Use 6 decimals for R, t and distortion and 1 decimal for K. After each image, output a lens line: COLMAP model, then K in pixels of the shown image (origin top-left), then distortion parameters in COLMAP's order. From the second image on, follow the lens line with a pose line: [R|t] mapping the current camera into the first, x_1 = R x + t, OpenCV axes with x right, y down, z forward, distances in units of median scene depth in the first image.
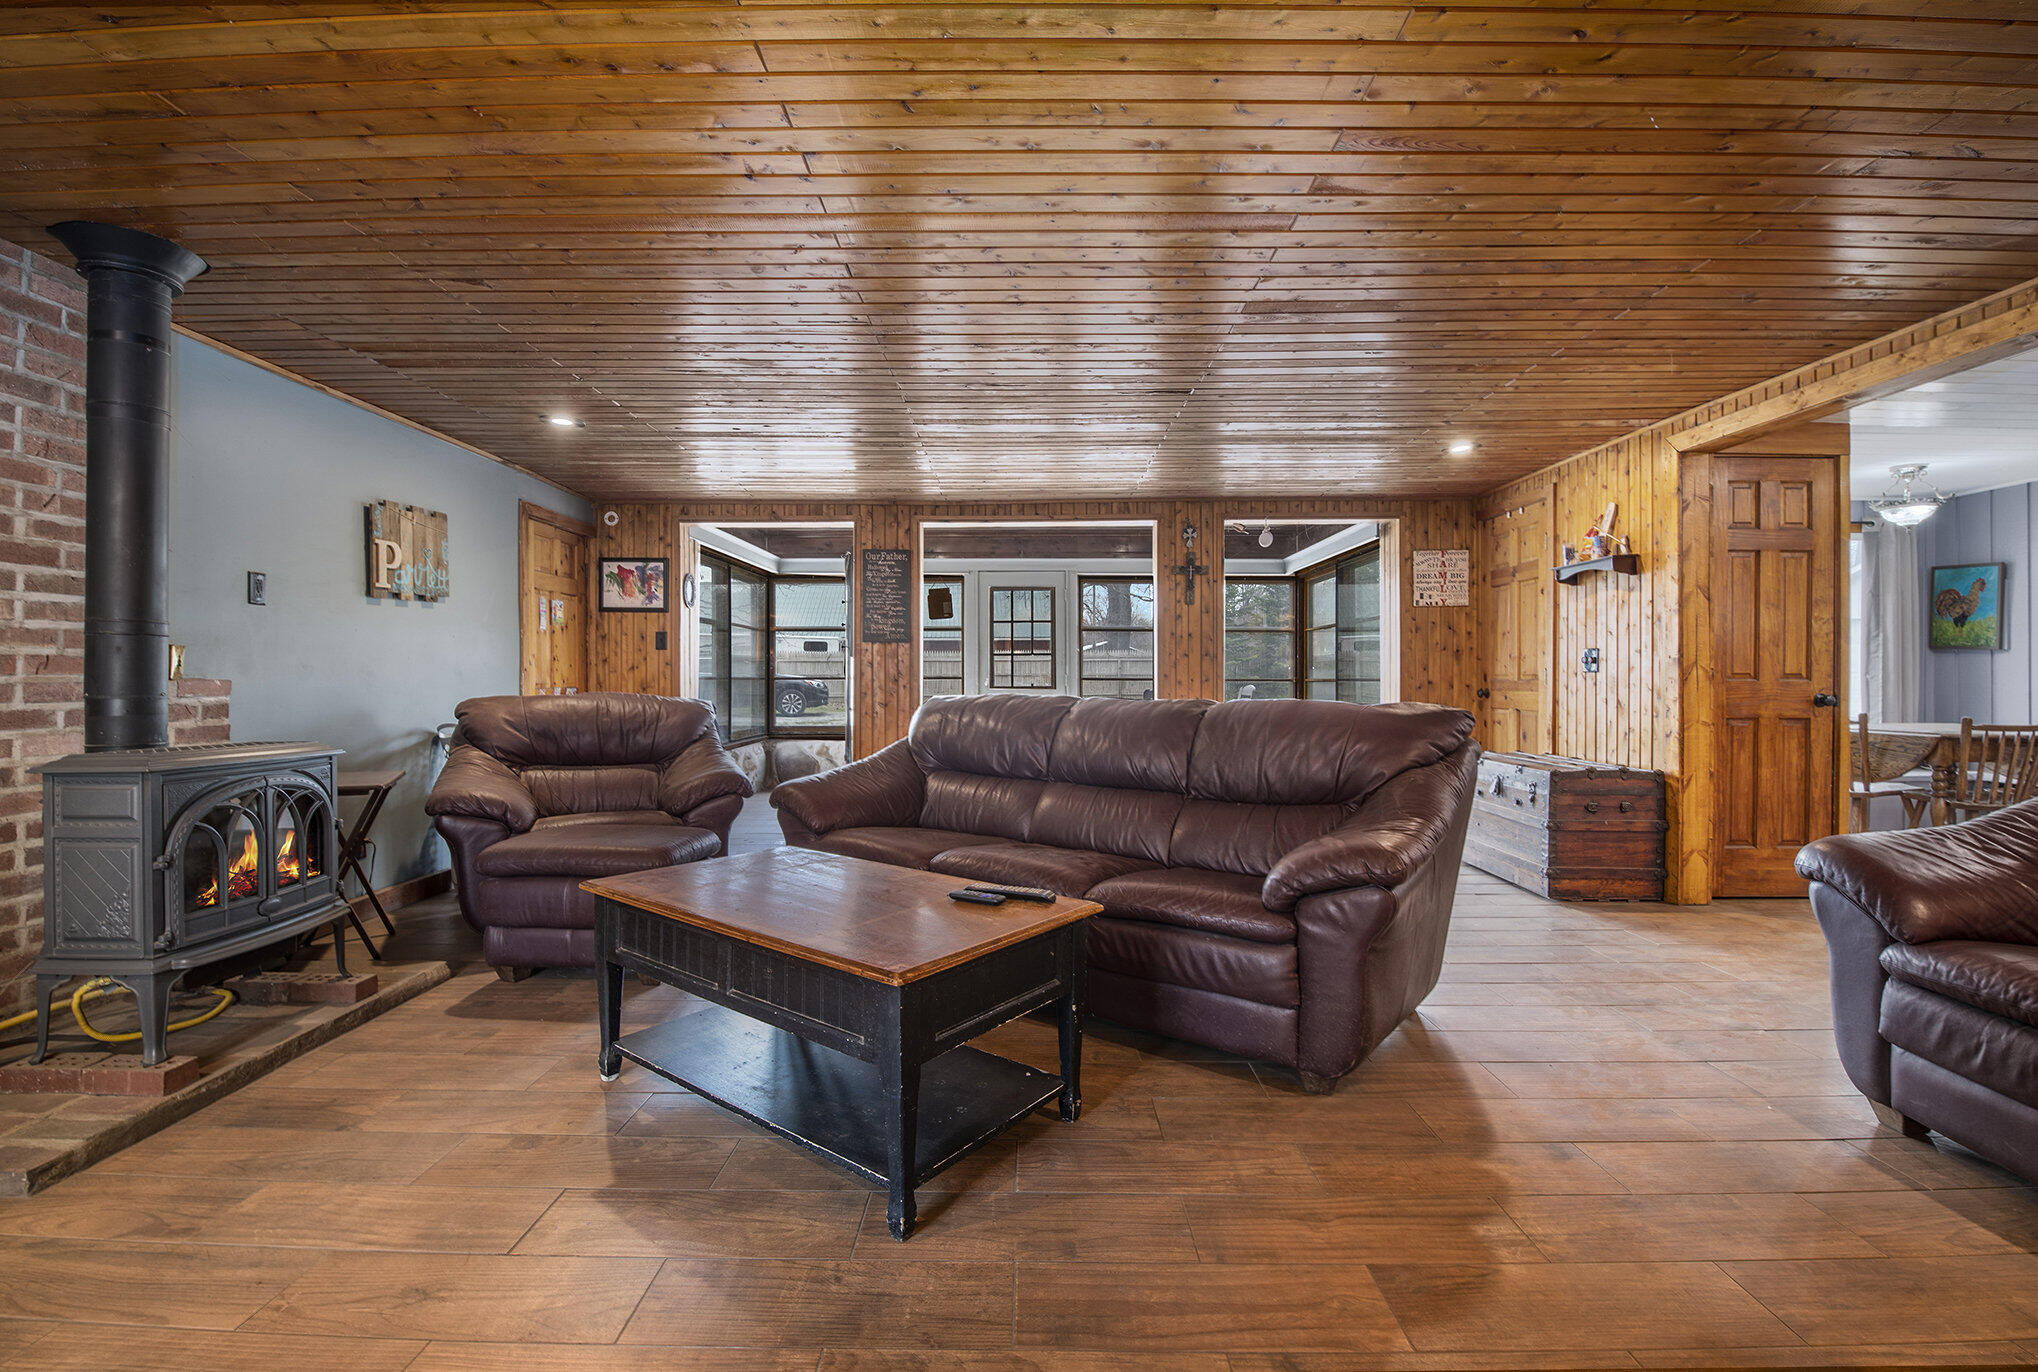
lens RADIAL K [[871.2, 0, 1022.1], [0, 871.2, 683.0], [0, 0, 1]] dist [-0.002818, -0.000164]
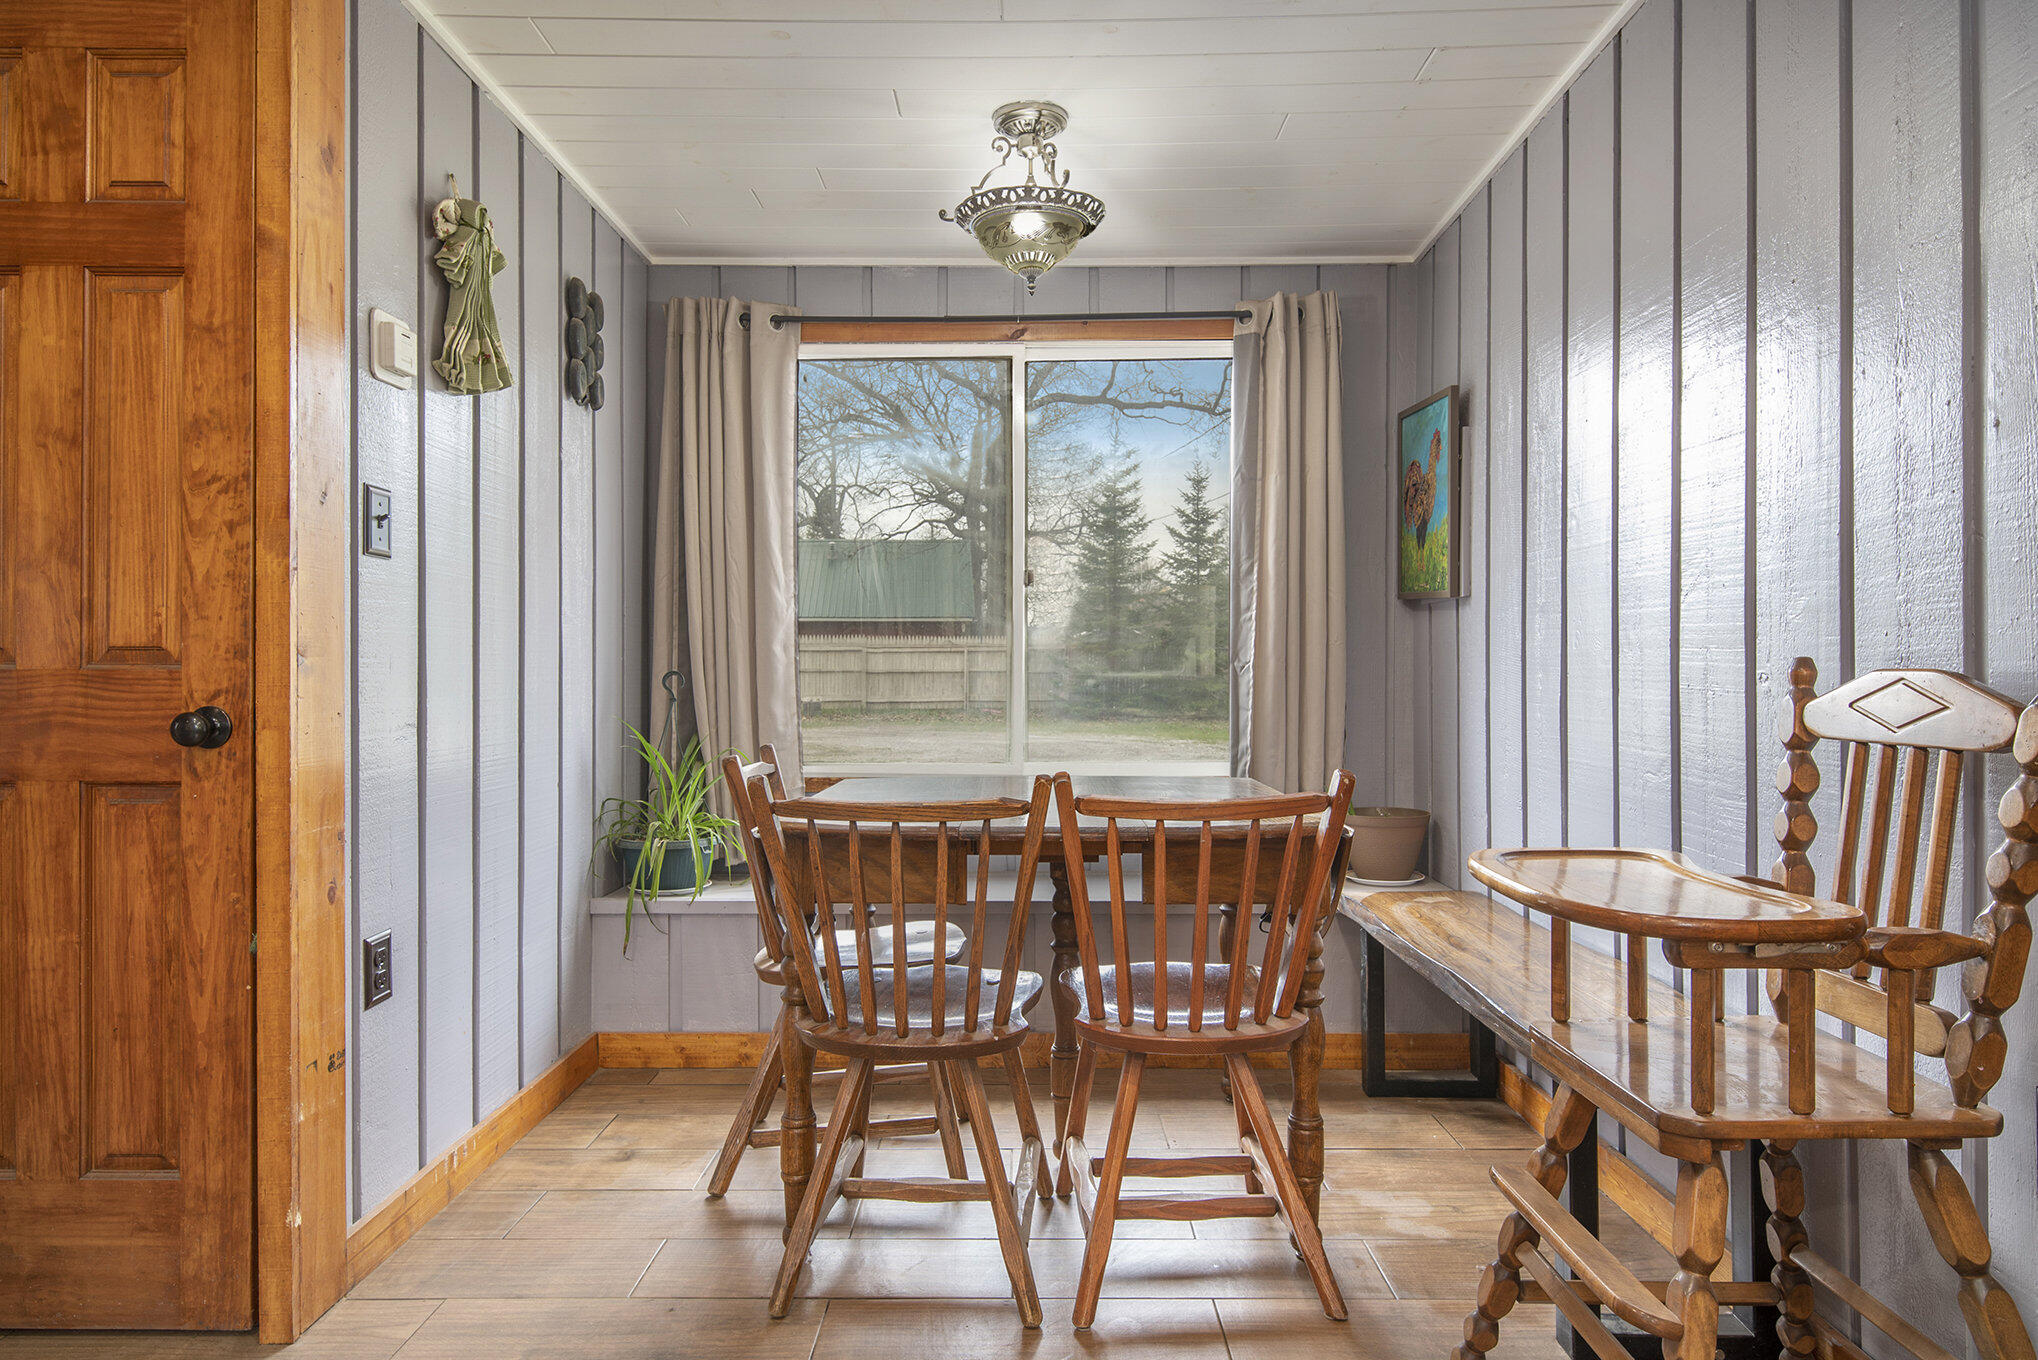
lens RADIAL K [[1301.7, 0, 1016.6], [0, 1301.7, 678.1], [0, 0, 1]] dist [0.047699, 0.006279]
pose [[0.999858, 0.003437, -0.016471, 1.230730], [-0.003485, 0.999990, -0.002856, 0.001373], [0.016461, 0.002913, 0.999860, 0.499520]]
